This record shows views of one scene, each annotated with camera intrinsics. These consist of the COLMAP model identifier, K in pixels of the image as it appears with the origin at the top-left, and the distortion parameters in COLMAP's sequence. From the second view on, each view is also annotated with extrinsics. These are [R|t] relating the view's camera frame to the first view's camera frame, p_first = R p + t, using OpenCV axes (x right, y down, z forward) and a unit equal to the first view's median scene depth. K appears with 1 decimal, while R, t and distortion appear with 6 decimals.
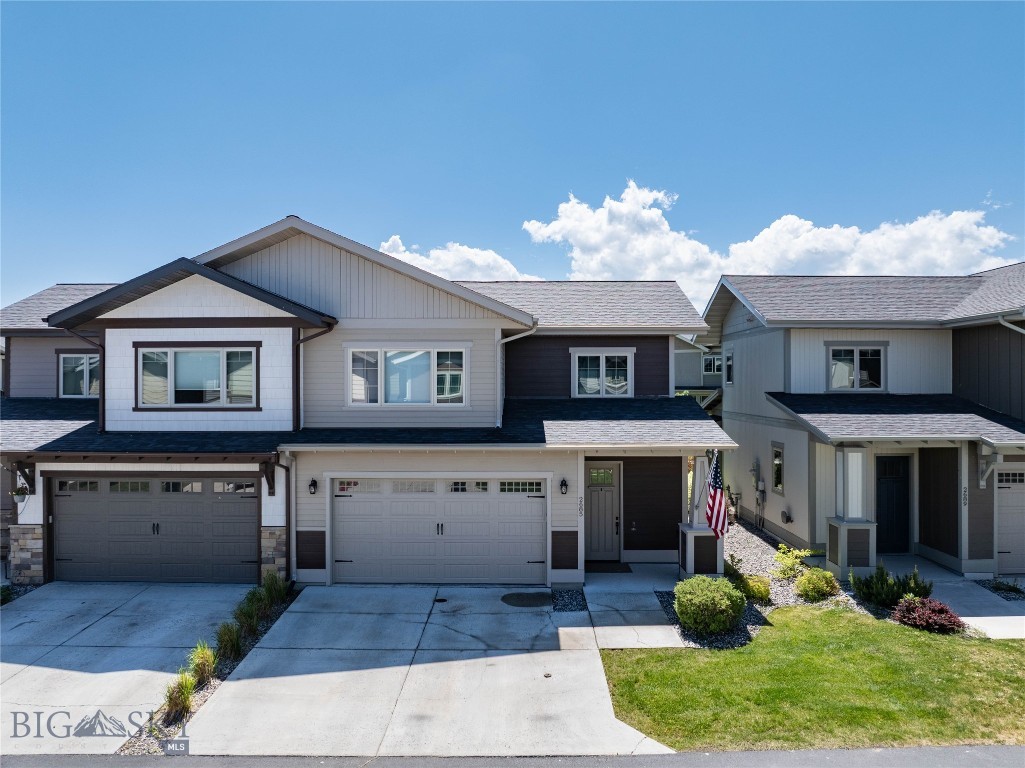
lens RADIAL K [[722.6, 0, 512.5], [0, 722.6, 384.0], [0, 0, 1]] dist [-0.038102, -0.003156]
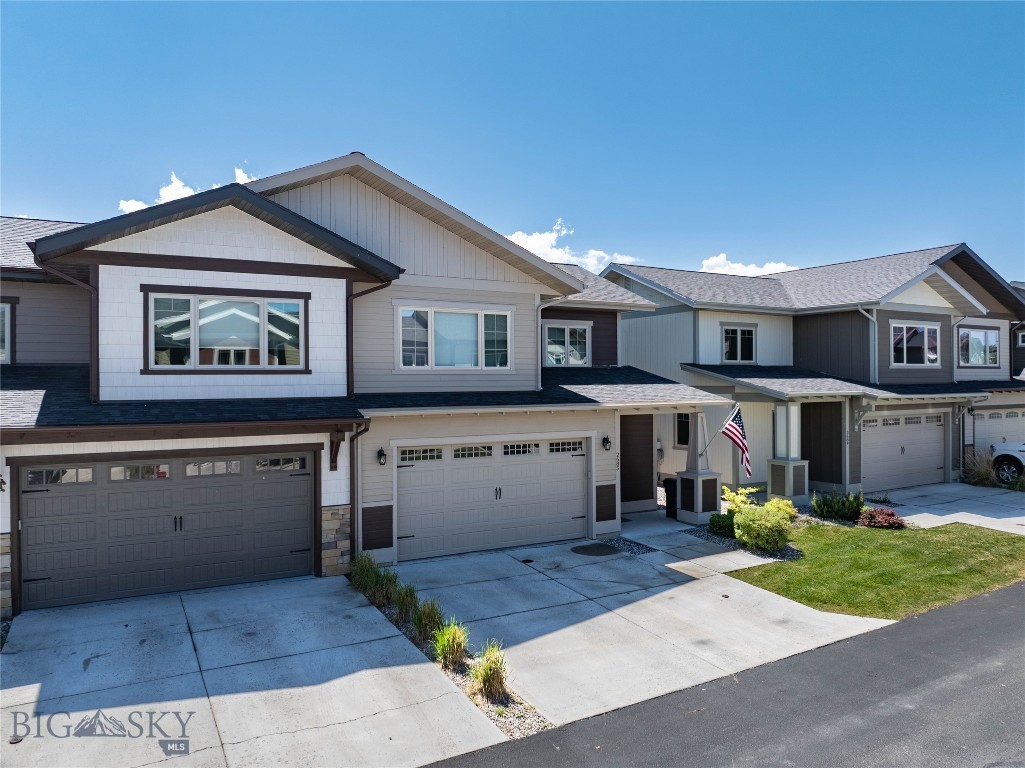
lens RADIAL K [[722.6, 0, 512.5], [0, 722.6, 384.0], [0, 0, 1]] dist [-0.038102, -0.003156]
pose [[0.866947, -0.005027, 0.498375, -0.584929], [0.002753, 0.999982, 0.005299, 0.047059], [-0.498392, -0.003222, 0.866946, 0.136950]]
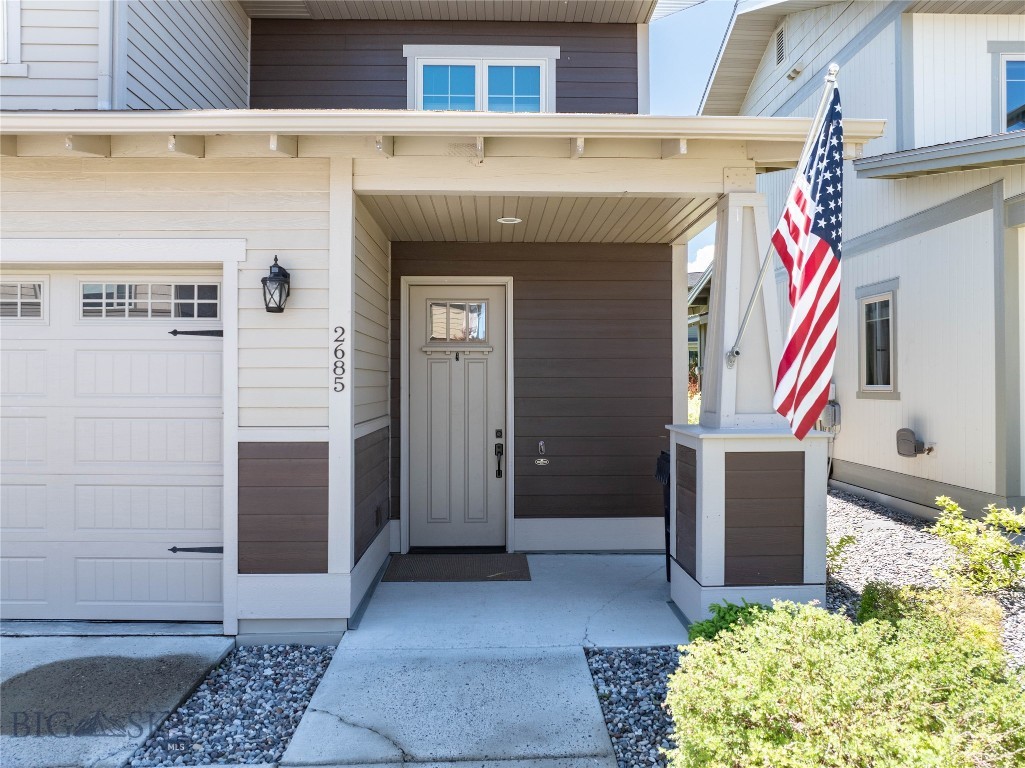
lens RADIAL K [[722.6, 0, 512.5], [0, 722.6, 384.0], [0, 0, 1]] dist [-0.038102, -0.003156]
pose [[0.999087, 0.002030, 0.042677, 0.153135], [-0.002167, 0.999993, 0.003166, 0.179357], [-0.042670, -0.003255, 0.999084, 0.705869]]
